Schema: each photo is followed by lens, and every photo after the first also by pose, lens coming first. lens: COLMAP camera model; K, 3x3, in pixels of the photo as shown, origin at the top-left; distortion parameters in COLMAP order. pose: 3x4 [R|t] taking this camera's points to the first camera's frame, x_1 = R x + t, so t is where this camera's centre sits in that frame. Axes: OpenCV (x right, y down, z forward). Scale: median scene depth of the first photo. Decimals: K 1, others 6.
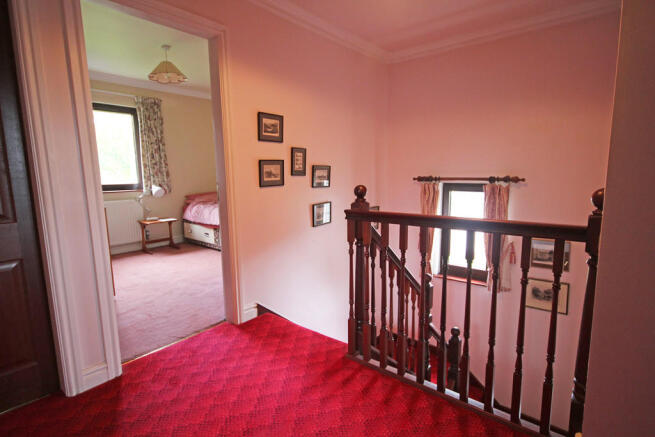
lens RADIAL K [[339.6, 0, 328.8], [0, 339.6, 218.8], [0, 0, 1]] dist [-0.000226, 0.000658]
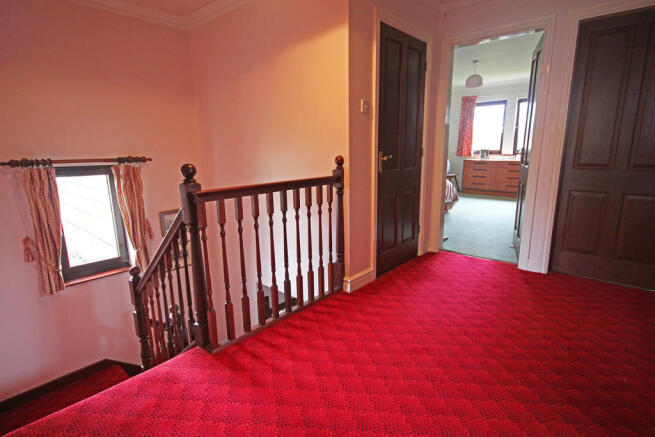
lens RADIAL K [[339.6, 0, 325.1], [0, 339.6, 217.4], [0, 0, 1]] dist [-0.000226, 0.000658]
pose [[0.040066, -0.188804, 0.981197, -0.534768], [0.152945, 0.971572, 0.180706, -0.046789], [-0.987422, 0.142829, 0.067804, 0.414147]]
